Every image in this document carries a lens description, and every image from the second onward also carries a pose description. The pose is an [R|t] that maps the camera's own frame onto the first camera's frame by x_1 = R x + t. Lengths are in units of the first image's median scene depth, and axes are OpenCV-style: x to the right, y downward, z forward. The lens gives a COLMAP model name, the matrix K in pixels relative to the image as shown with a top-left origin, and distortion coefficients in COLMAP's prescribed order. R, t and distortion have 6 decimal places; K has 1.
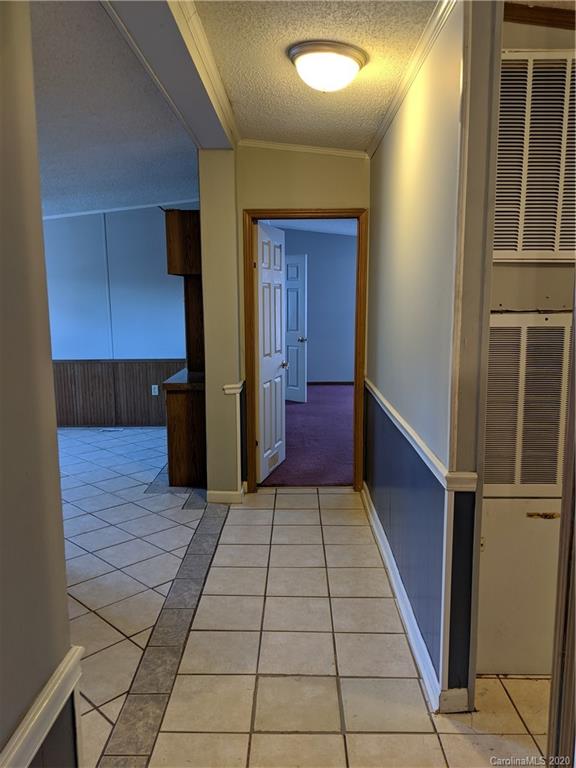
lens RADIAL K [[604.7, 0, 288.0], [0, 604.7, 384.0], [0, 0, 1]] dist [0.082715, -0.090806]
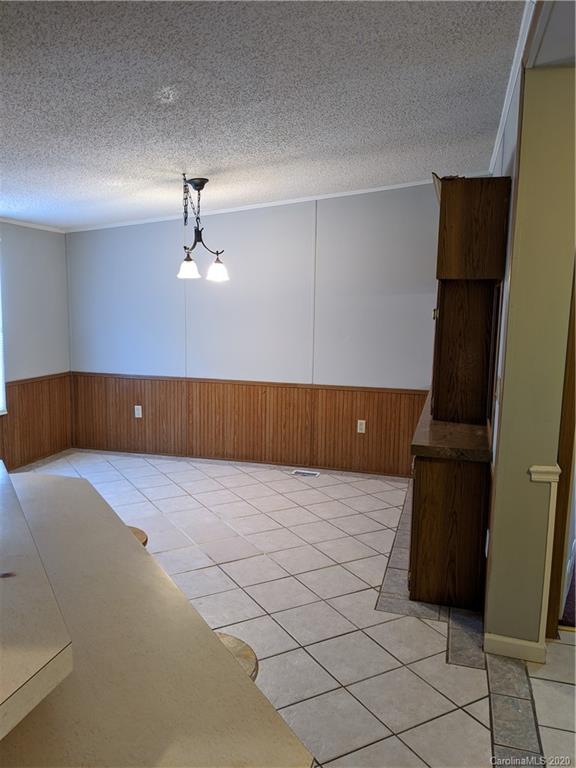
lens RADIAL K [[604.7, 0, 288.0], [0, 604.7, 384.0], [0, 0, 1]] dist [0.082715, -0.090806]
pose [[0.965355, 0.060734, -0.253773, -0.169100], [-0.062615, 0.998038, 0.000667, -0.057323], [0.253316, 0.015246, 0.967264, 0.322185]]
